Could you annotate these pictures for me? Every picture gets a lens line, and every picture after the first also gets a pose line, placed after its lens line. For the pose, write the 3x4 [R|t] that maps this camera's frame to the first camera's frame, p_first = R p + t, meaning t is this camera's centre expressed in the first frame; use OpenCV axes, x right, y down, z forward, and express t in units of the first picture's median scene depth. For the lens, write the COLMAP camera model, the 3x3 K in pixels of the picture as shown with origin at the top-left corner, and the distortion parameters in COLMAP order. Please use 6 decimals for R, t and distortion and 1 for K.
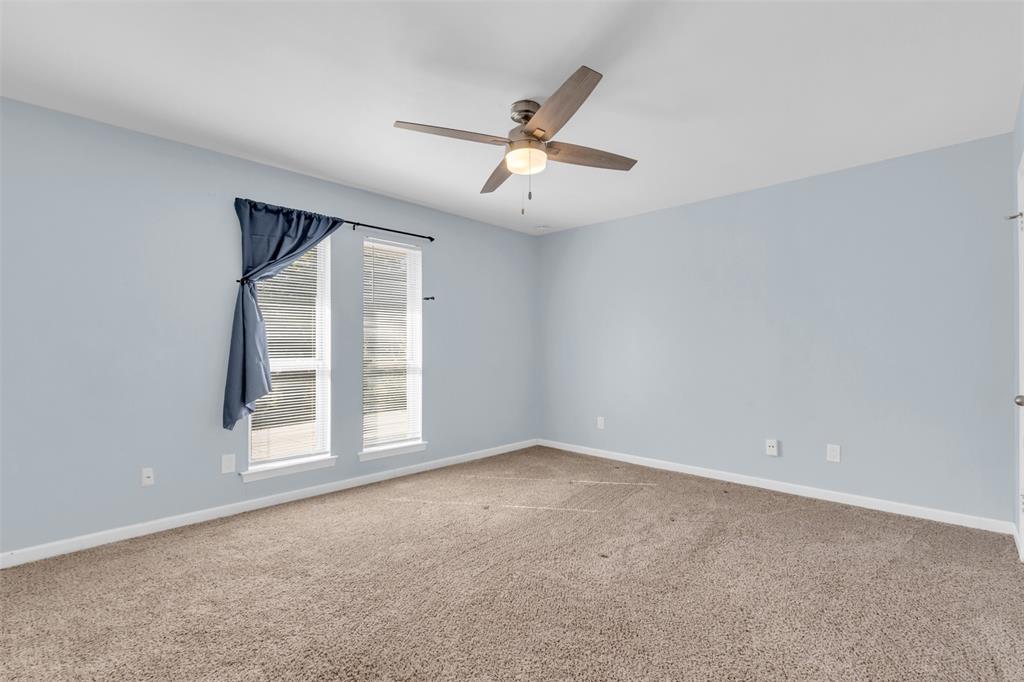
lens RADIAL K [[474.5, 0, 513.0], [0, 474.5, 343.1], [0, 0, 1]] dist [0.009542, -0.004038]
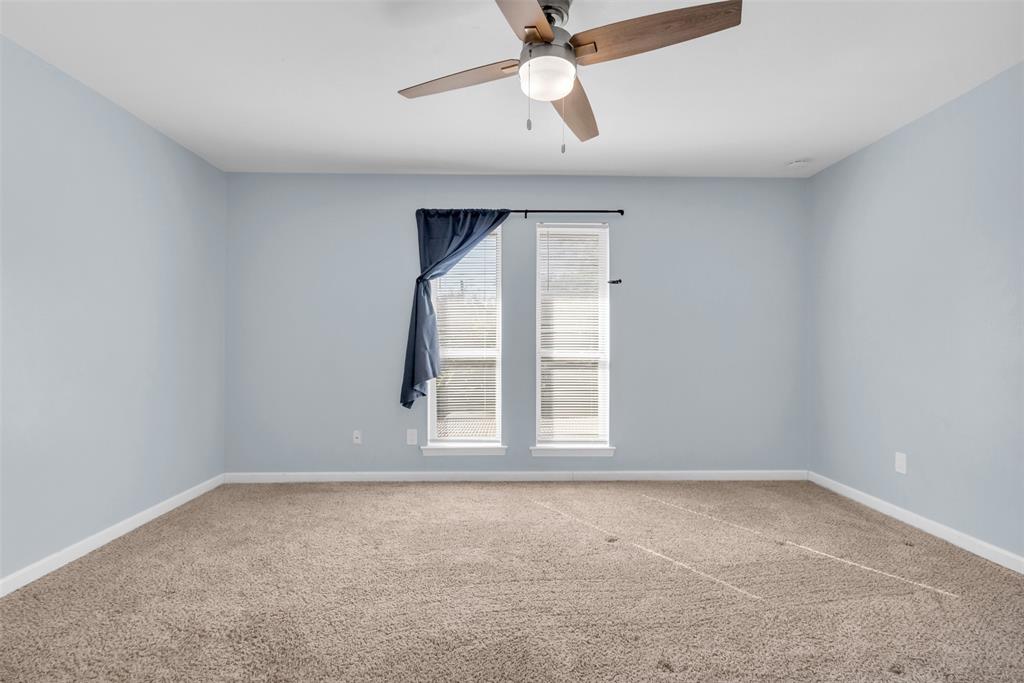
lens RADIAL K [[474.5, 0, 512.0], [0, 474.5, 342.6], [0, 0, 1]] dist [0.009542, -0.004038]
pose [[0.702873, -0.002651, -0.711310, 0.375913], [0.005281, 0.999985, 0.001492, 0.018263], [0.711296, -0.004805, 0.702876, 0.323110]]
